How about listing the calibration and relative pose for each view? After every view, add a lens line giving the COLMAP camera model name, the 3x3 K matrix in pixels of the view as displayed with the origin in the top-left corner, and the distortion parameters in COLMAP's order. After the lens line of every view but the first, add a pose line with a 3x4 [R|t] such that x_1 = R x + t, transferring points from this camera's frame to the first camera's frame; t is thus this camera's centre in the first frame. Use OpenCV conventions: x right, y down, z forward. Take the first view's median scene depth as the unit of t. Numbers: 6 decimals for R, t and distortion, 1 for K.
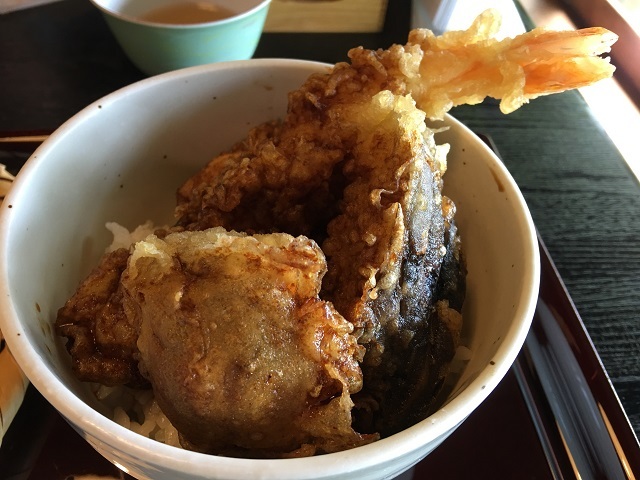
lens RADIAL K [[532.2, 0, 320.0], [0, 532.2, 240.0], [0, 0, 1]] dist [0.007972, -0.006265]
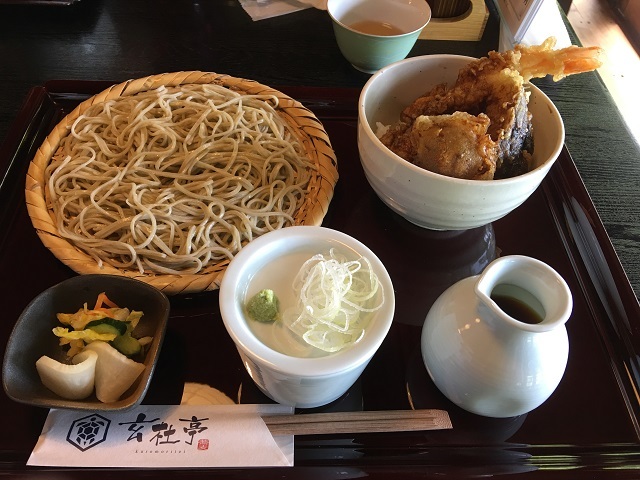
lens RADIAL K [[532.2, 0, 320.0], [0, 532.2, 240.0], [0, 0, 1]] dist [0.007972, -0.006265]
pose [[0.995235, 0.067327, -0.070524, -0.549112], [-0.067255, 0.997730, 0.003391, 0.608055], [0.070592, 0.001368, 0.997504, -1.652874]]
